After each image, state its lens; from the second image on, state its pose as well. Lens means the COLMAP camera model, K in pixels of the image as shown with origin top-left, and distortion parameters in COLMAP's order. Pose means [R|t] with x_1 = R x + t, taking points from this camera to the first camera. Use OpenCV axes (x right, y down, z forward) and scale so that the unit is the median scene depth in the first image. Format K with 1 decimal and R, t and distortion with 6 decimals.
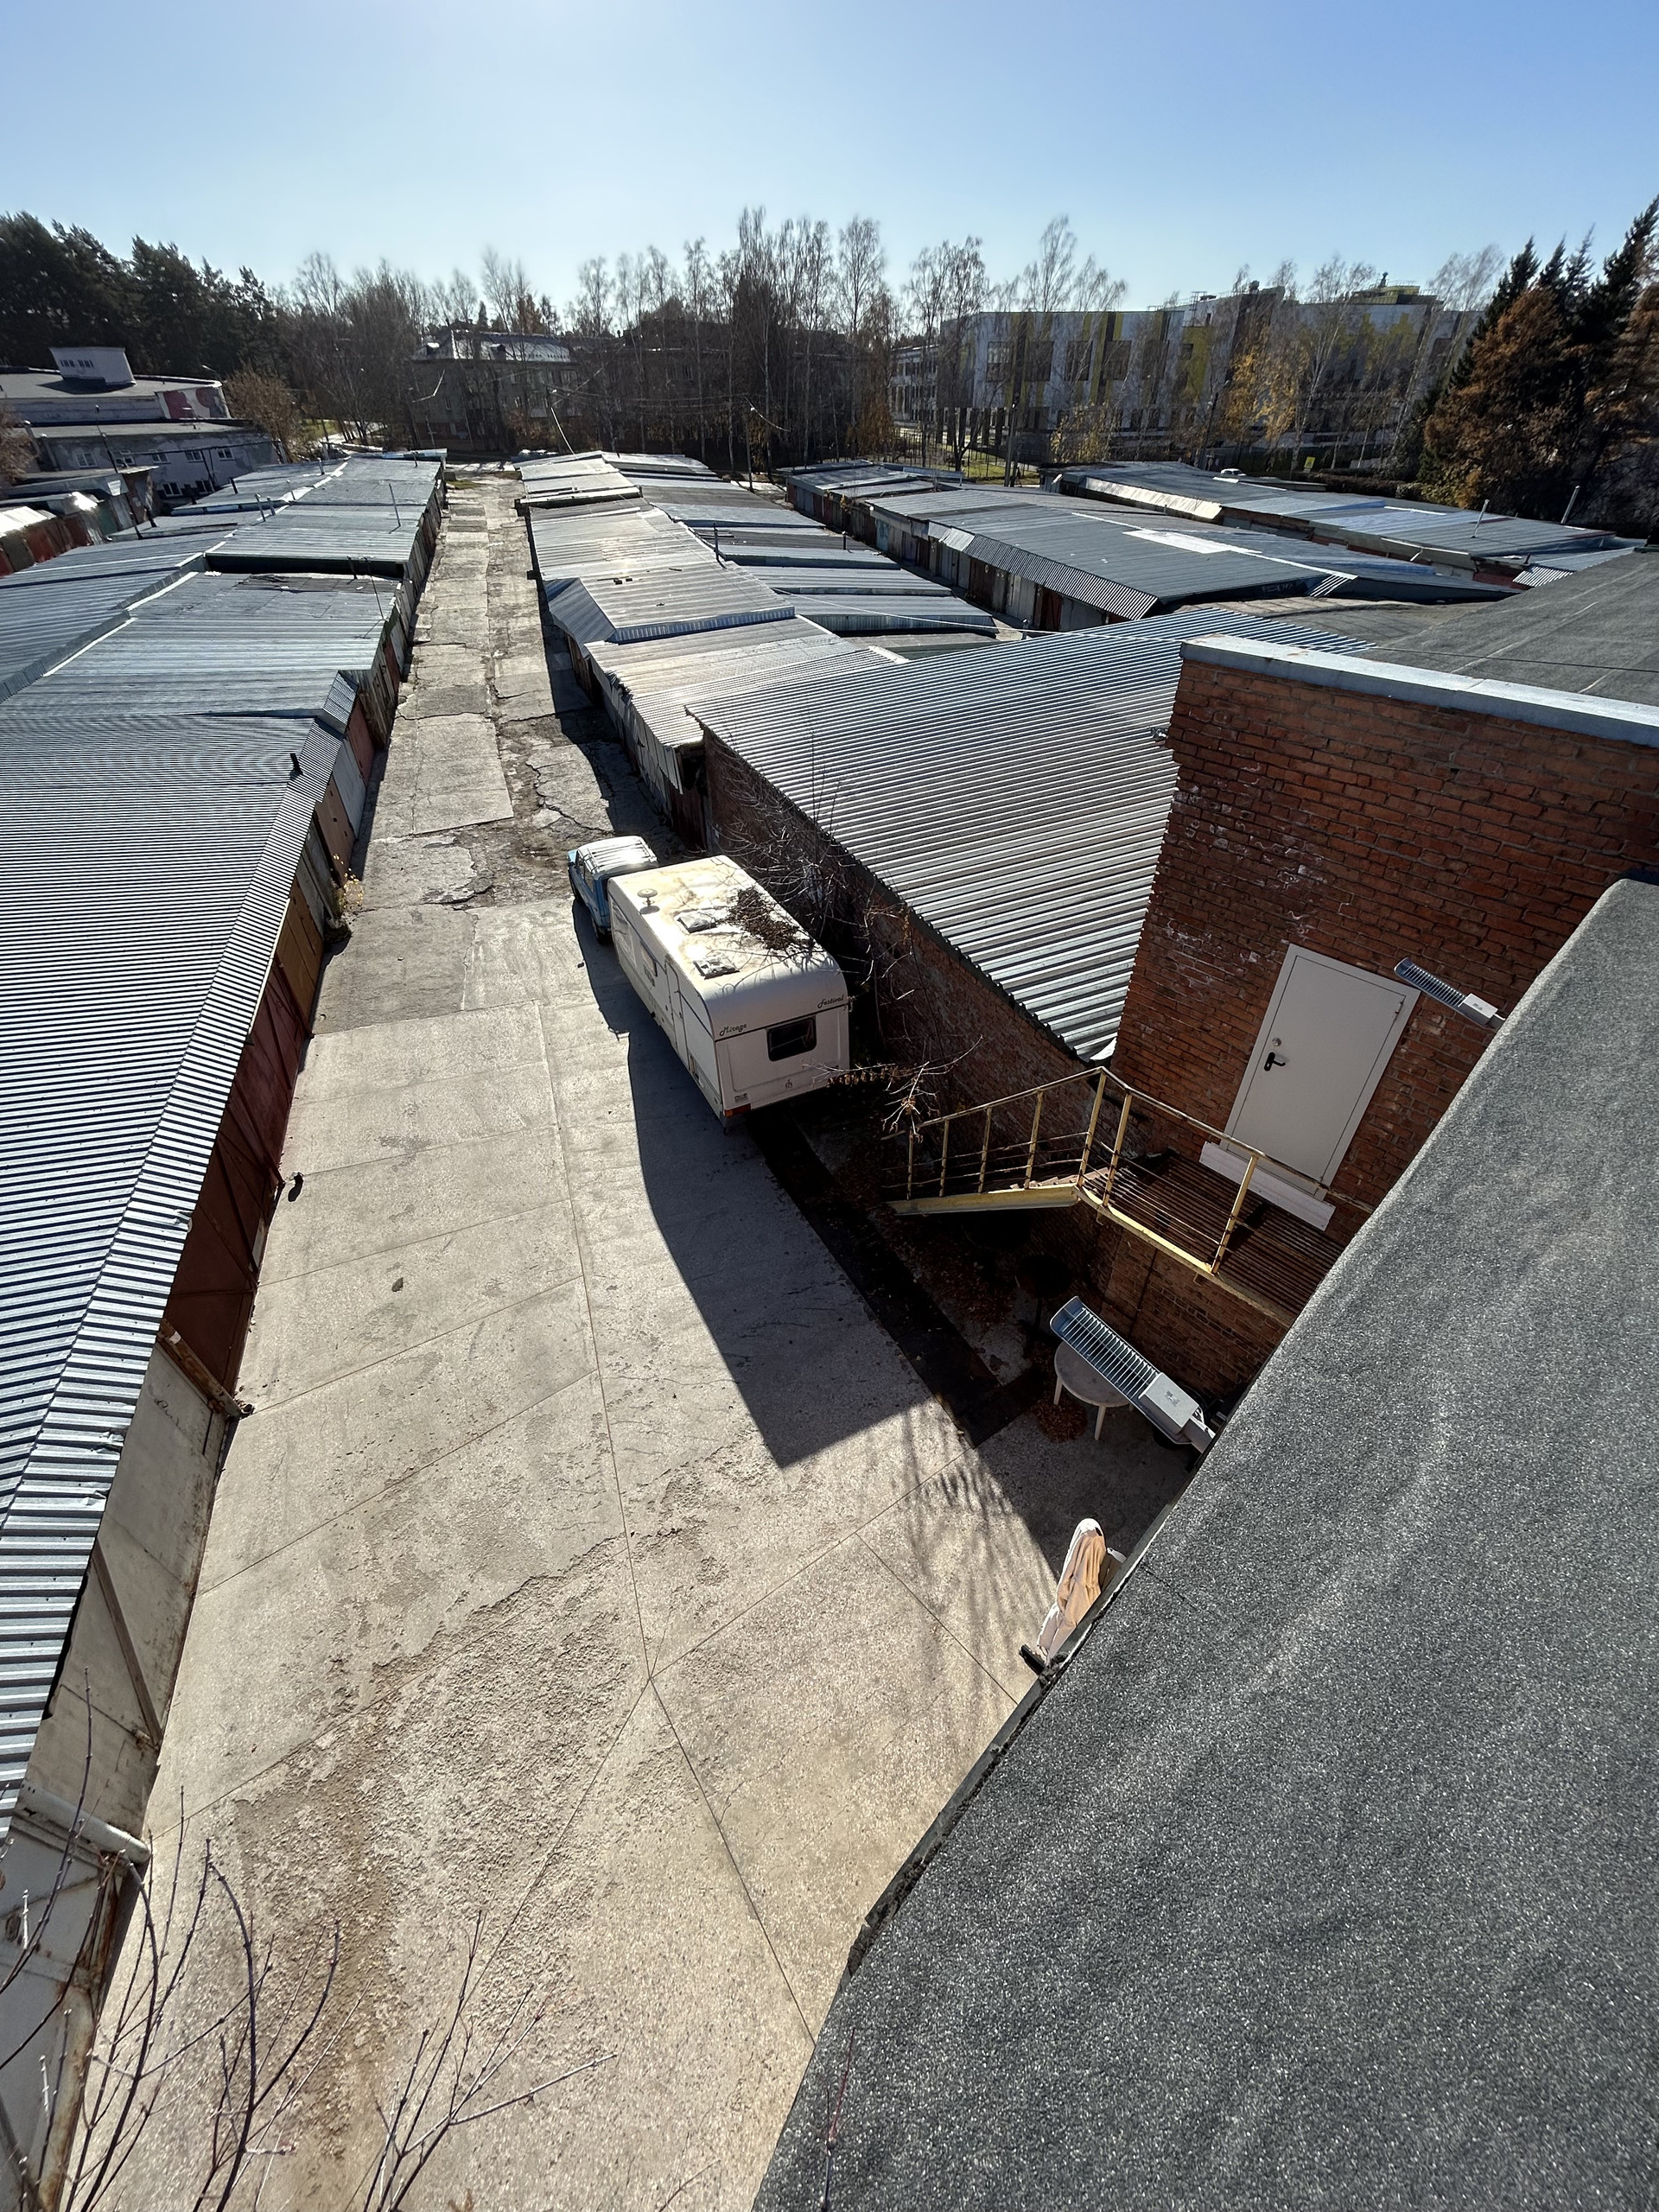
lens RADIAL K [[877.9, 0, 828.0], [0, 877.9, 1072.8], [0, 0, 1]] dist [-0.000452, 0.000147]
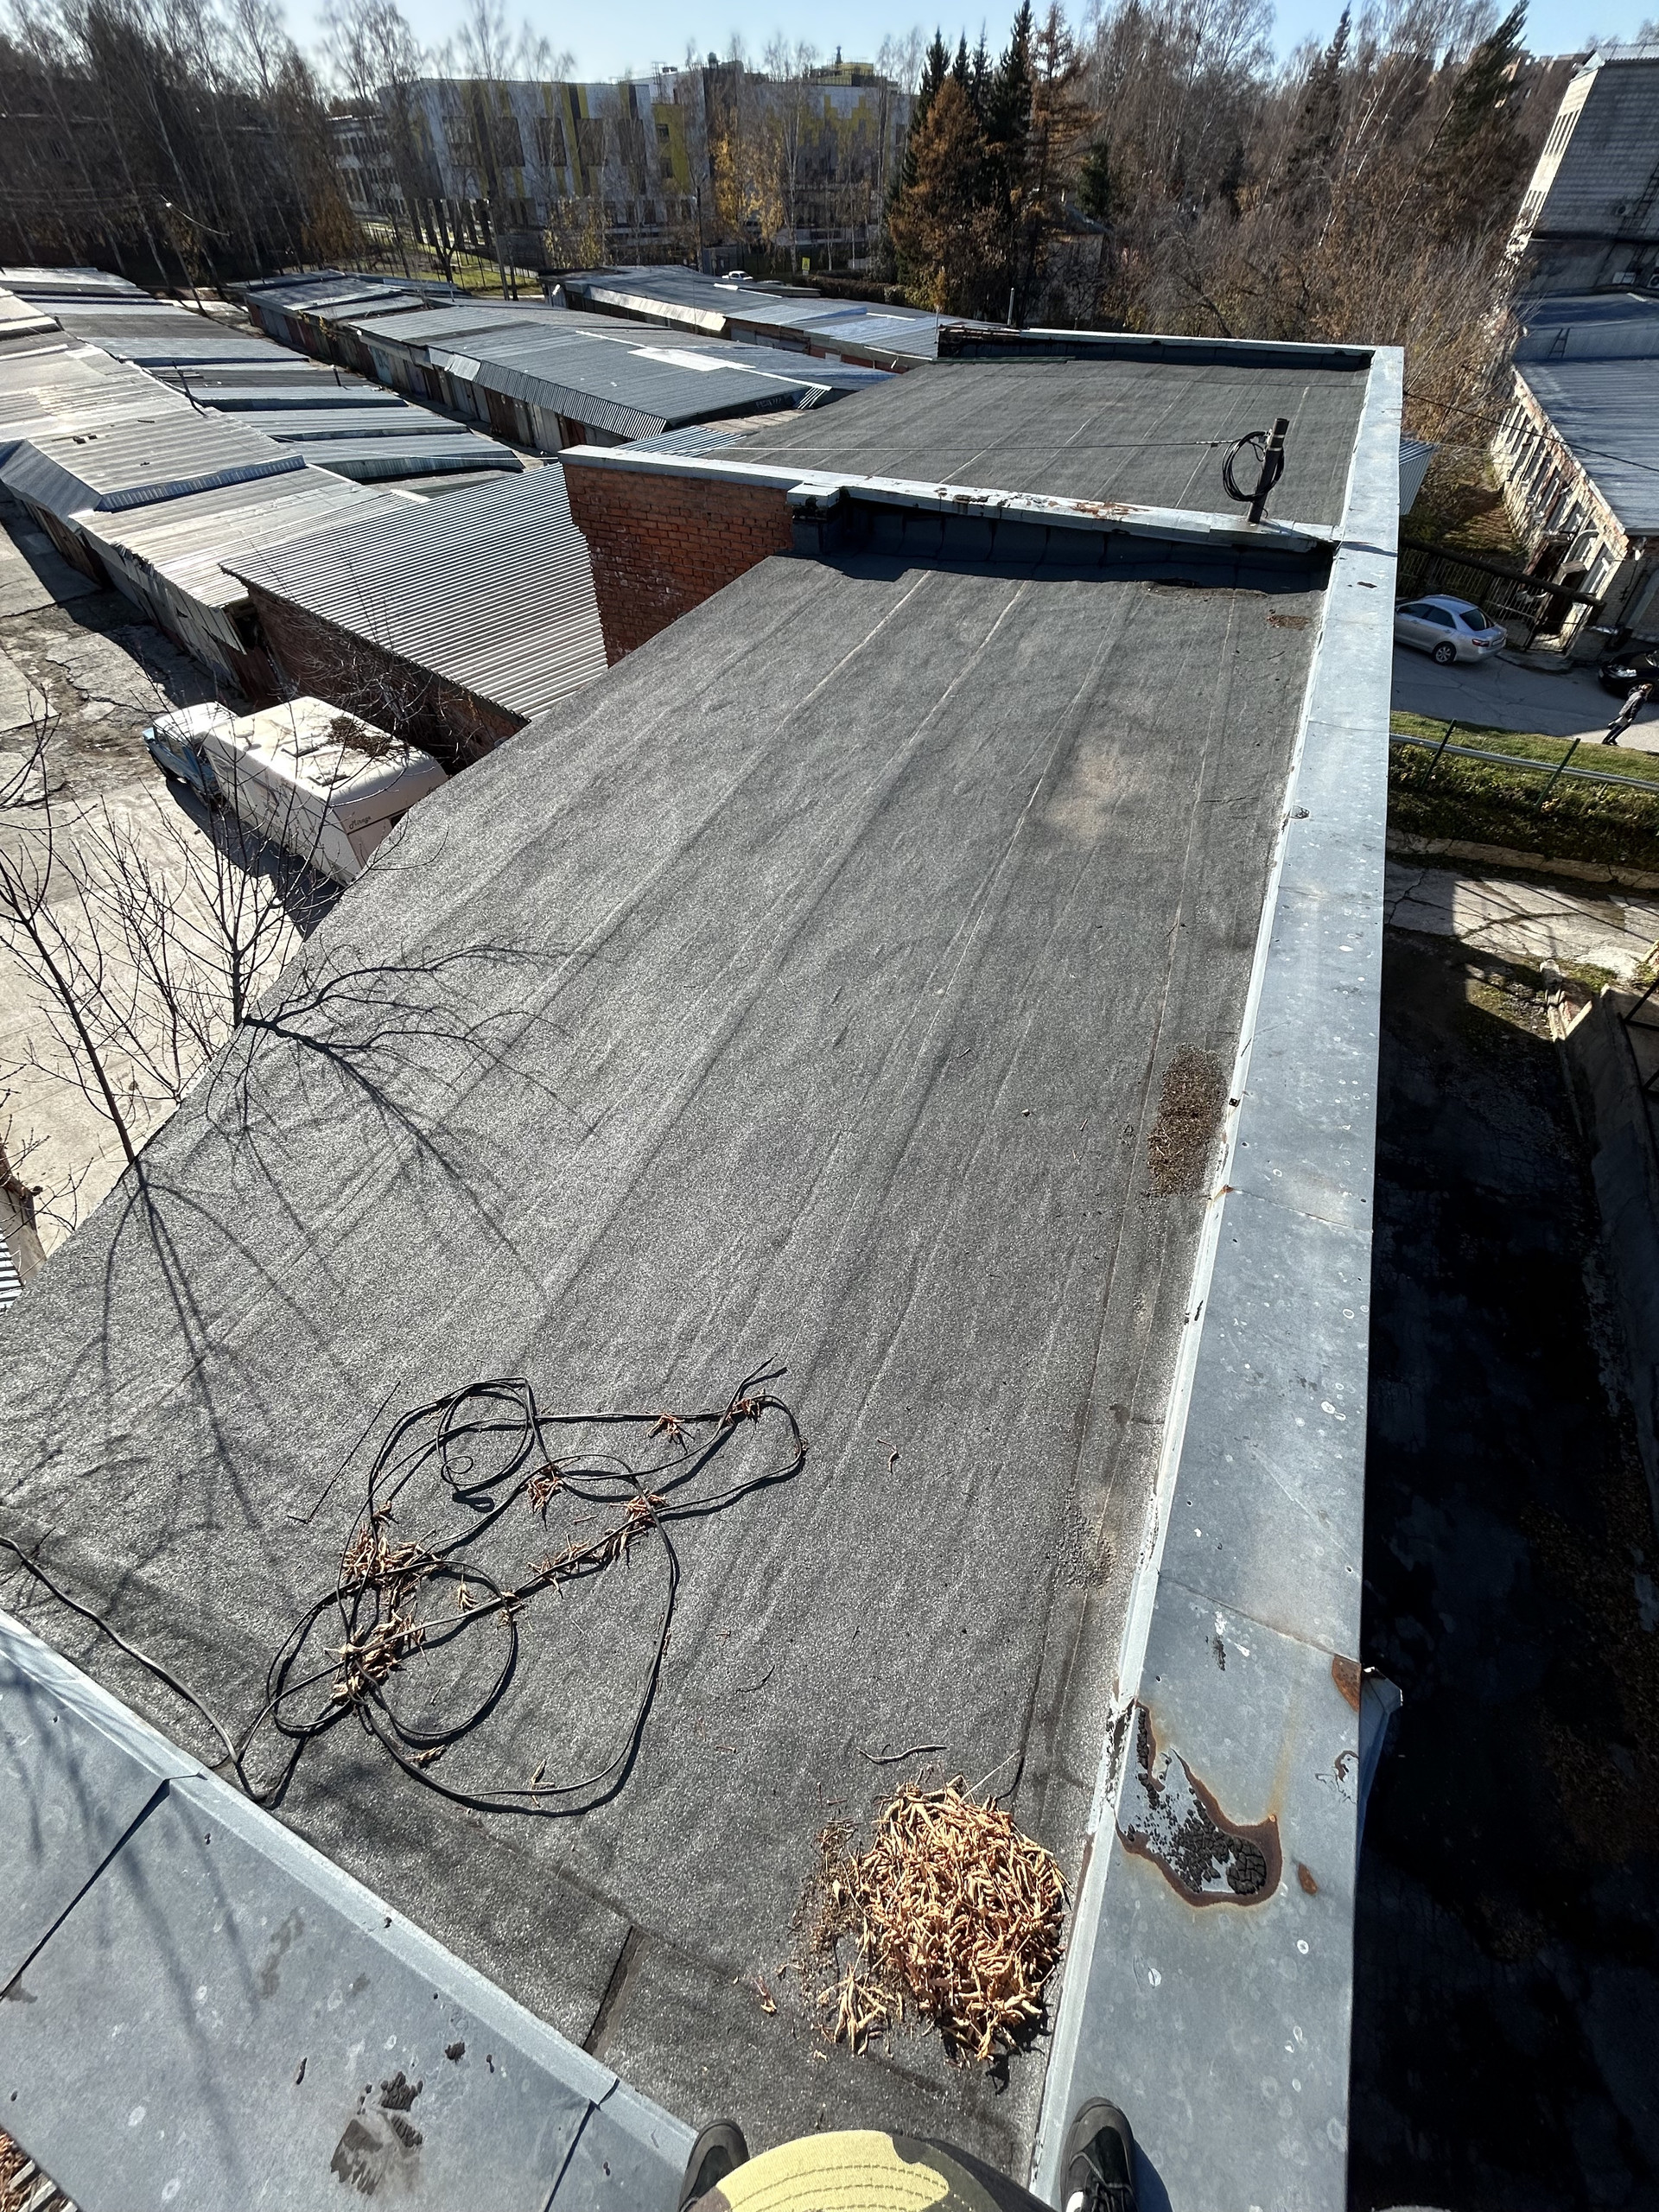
lens RADIAL K [[902.8, 0, 821.3], [0, 902.8, 1094.4], [0, 0, 1]] dist [-0.000390, -0.000328]
pose [[0.917610, -0.278327, 0.283772, 0.005136], [0.235904, 0.955932, 0.174766, 0.060256], [-0.319909, -0.093424, 0.942831, -0.108394]]
